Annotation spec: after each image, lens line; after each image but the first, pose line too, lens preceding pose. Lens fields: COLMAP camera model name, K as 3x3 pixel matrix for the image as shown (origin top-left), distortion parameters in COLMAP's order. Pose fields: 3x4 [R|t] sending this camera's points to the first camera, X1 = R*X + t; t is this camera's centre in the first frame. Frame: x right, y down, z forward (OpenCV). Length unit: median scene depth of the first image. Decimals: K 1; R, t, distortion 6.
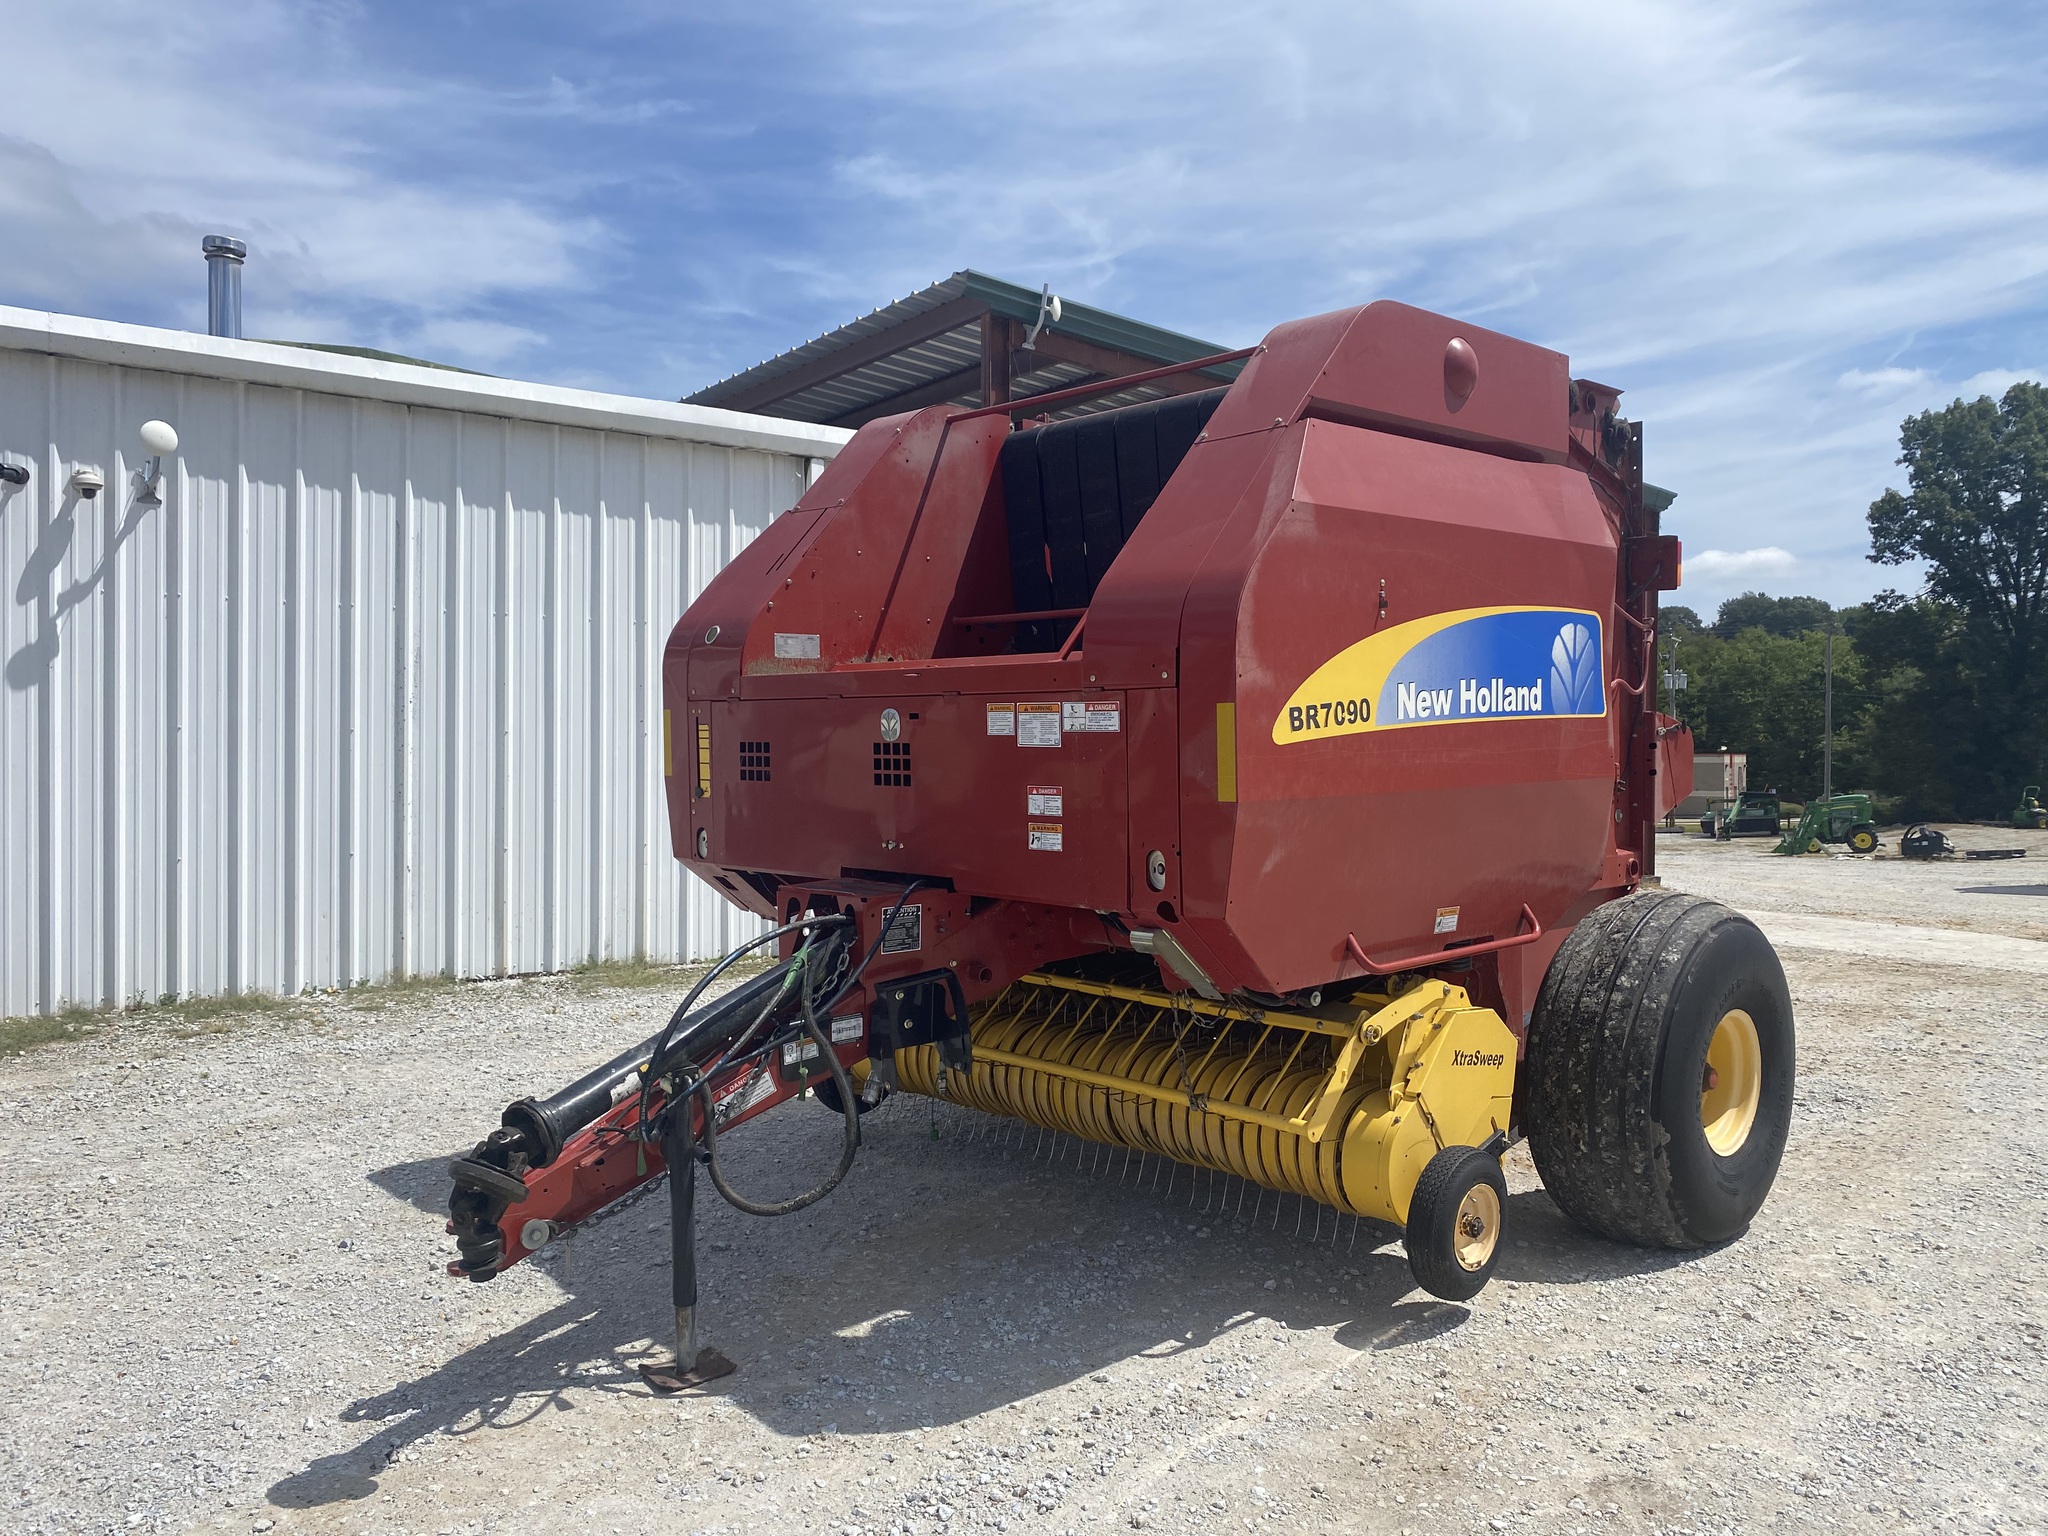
lens RADIAL K [[1573.1, 0, 1088.7], [0, 1573.1, 762.6], [0, 0, 1]] dist [0.009916, 0.001101]
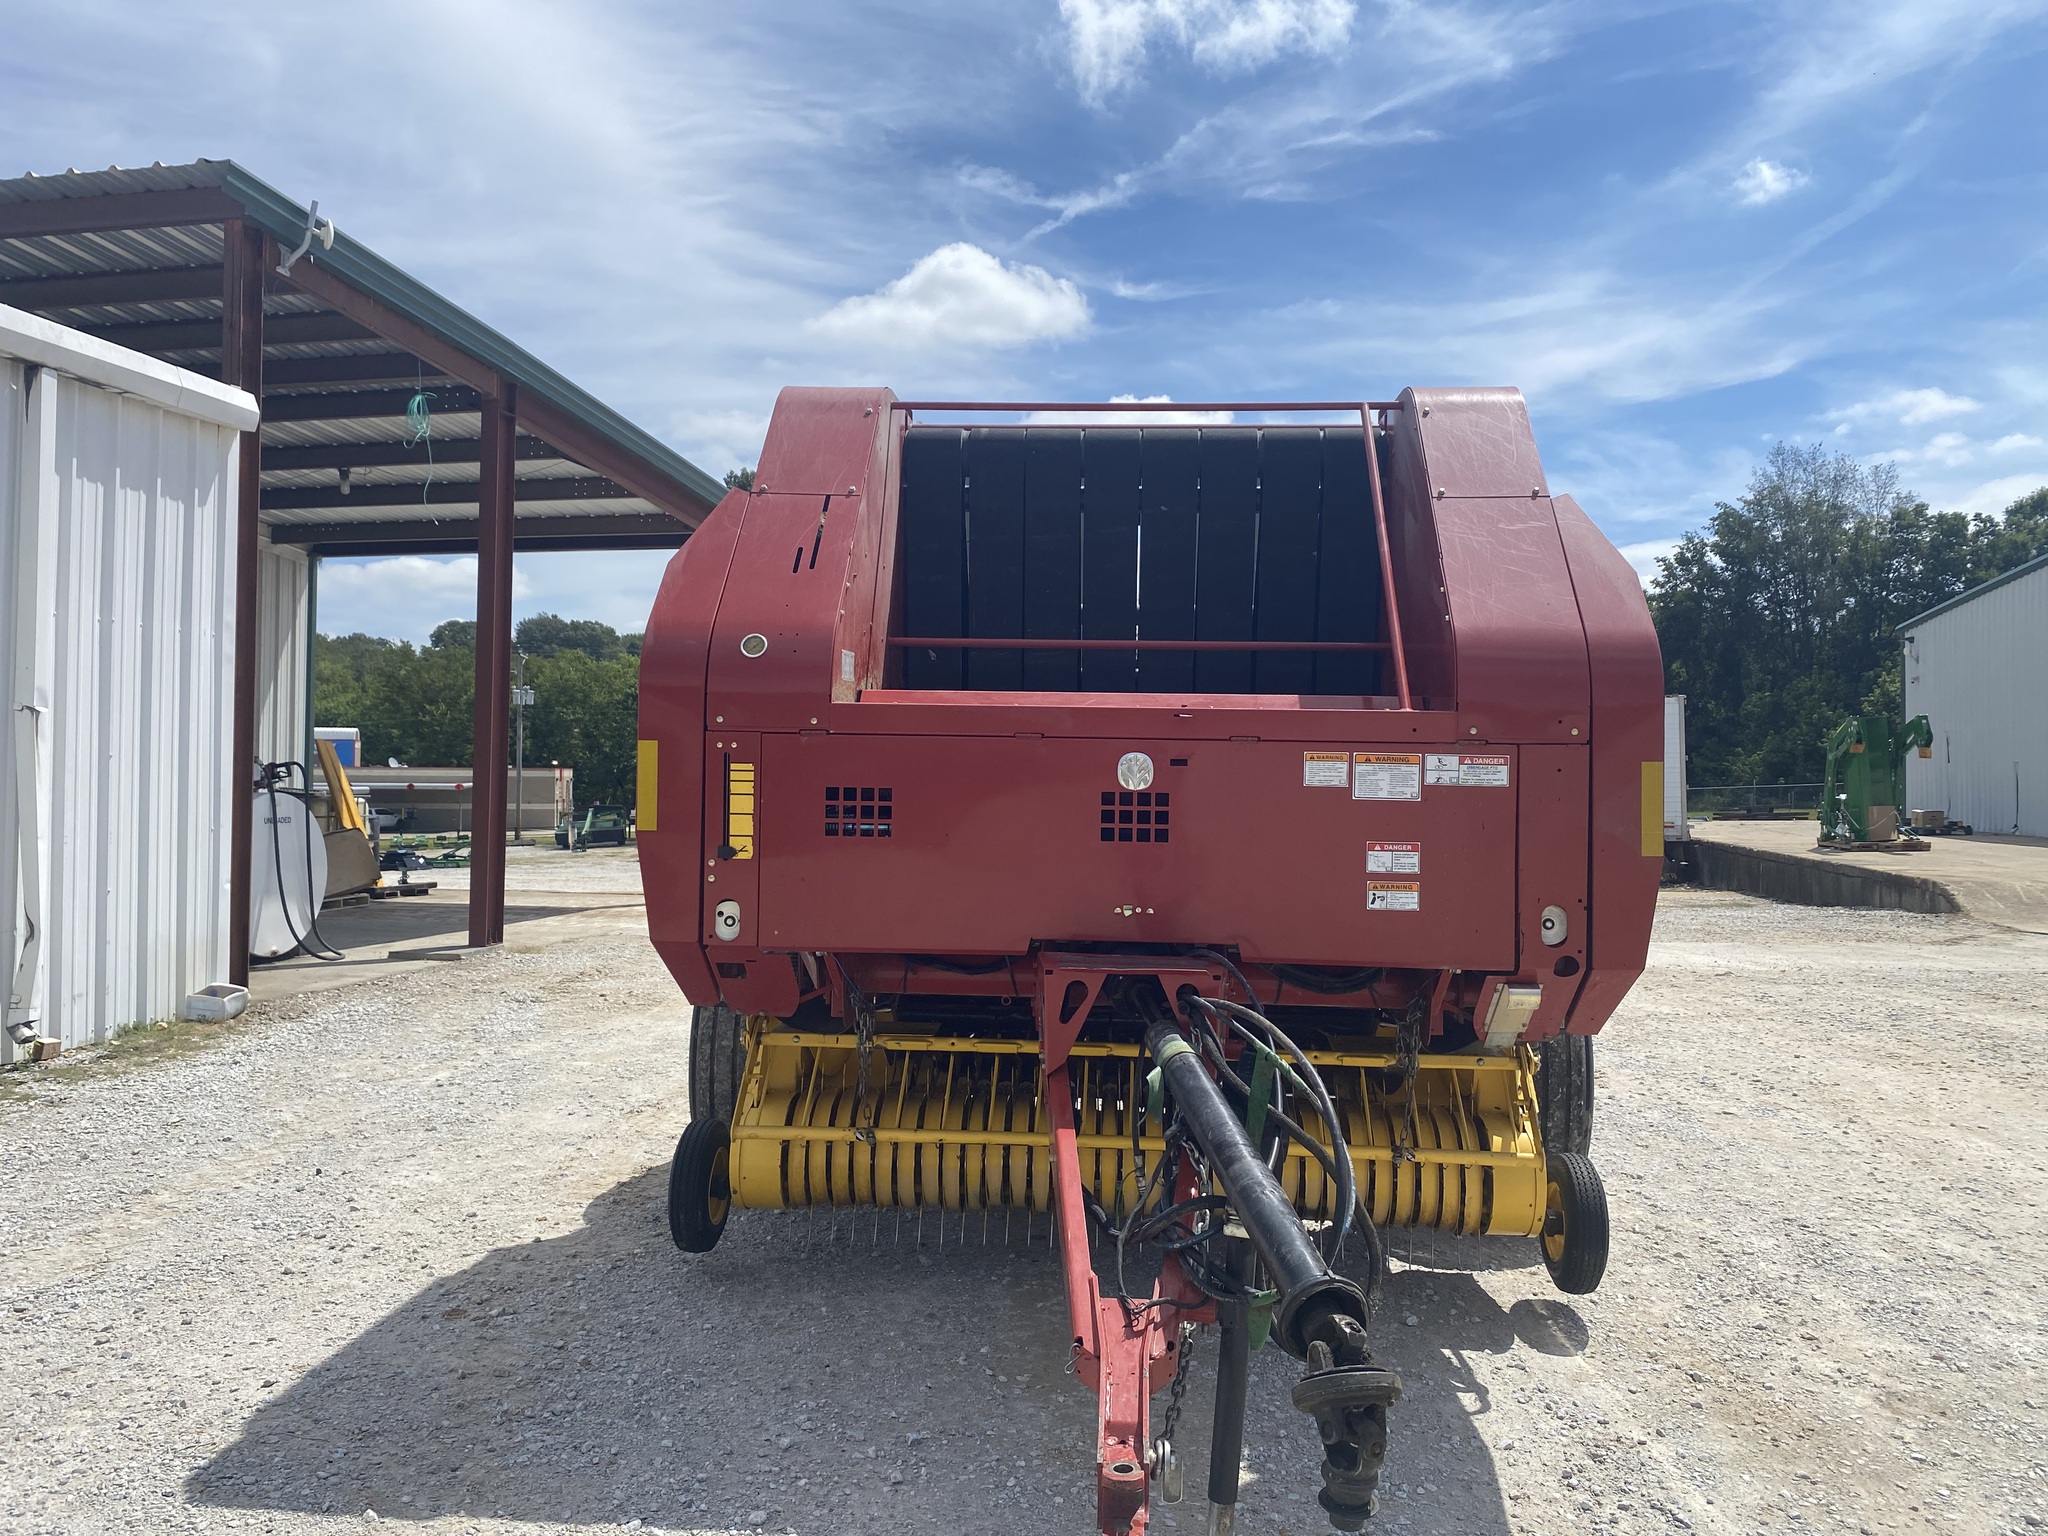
lens RADIAL K [[1554.2, 0, 1026.6], [0, 1554.2, 759.5], [0, 0, 1]] dist [0.014826, -0.003604]
pose [[0.748847, 0.010838, 0.662654, -0.729133], [-0.004714, 0.999928, -0.011027, -0.020674], [-0.662726, 0.005133, 0.748844, 0.396178]]
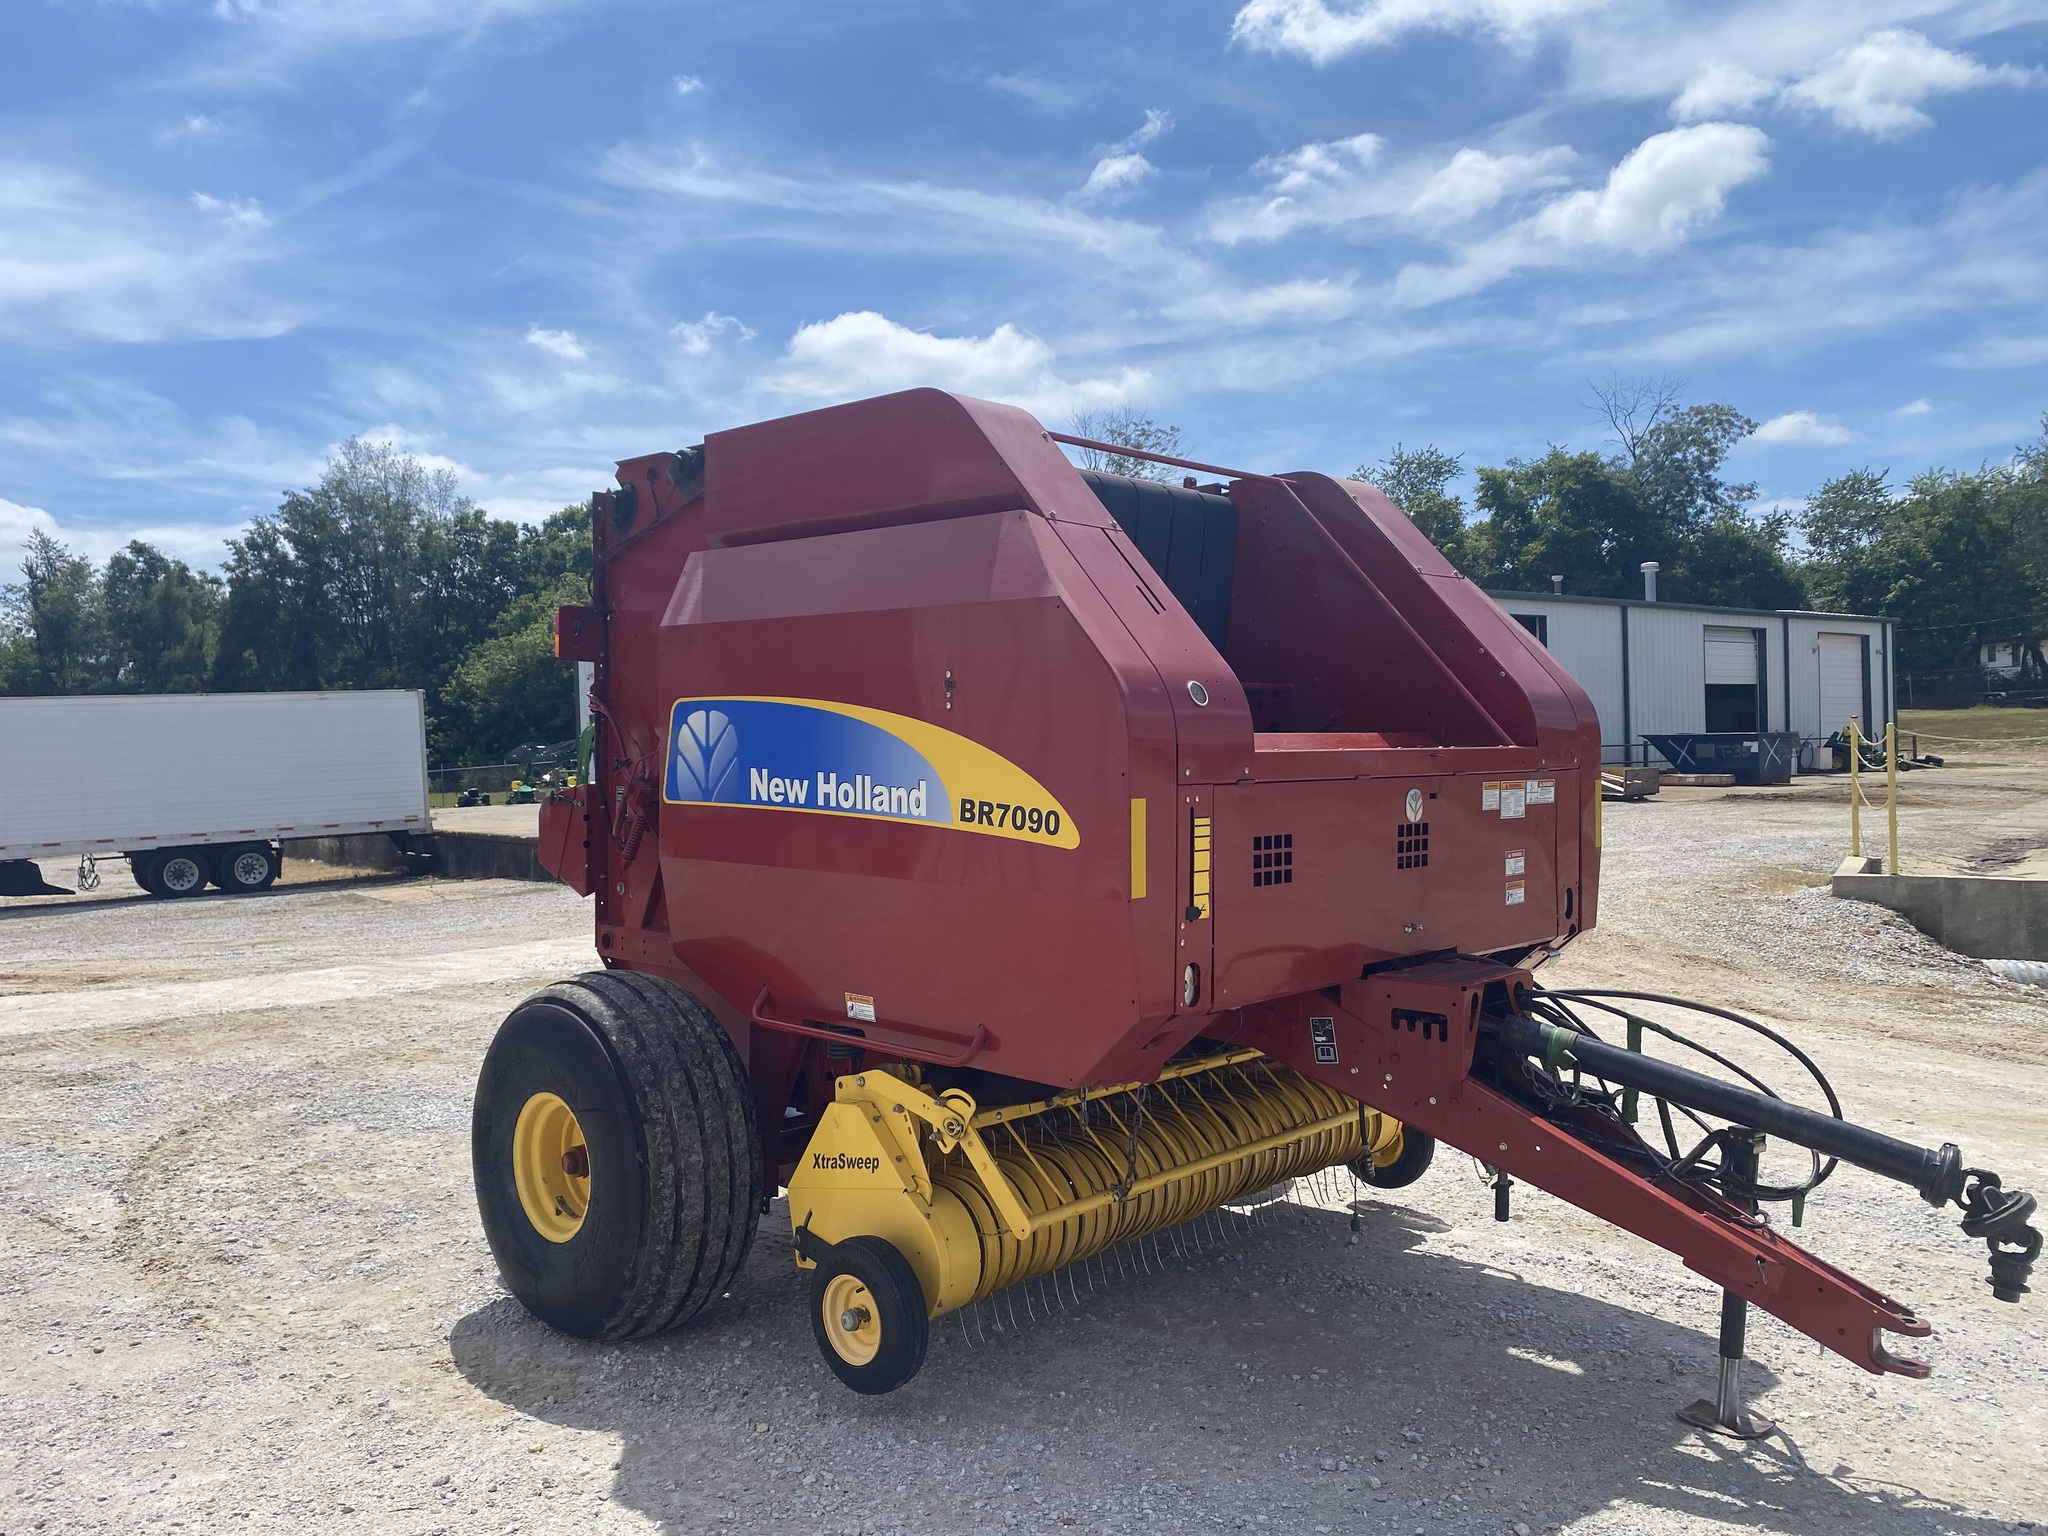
lens RADIAL K [[1554.2, 0, 1026.6], [0, 1554.2, 759.5], [0, 0, 1]] dist [0.014826, -0.003604]
pose [[-0.018962, -0.006876, 0.999797, -1.088887], [0.029043, 0.999551, 0.007425, -0.066580], [-0.999398, 0.029178, -0.018754, 1.247292]]
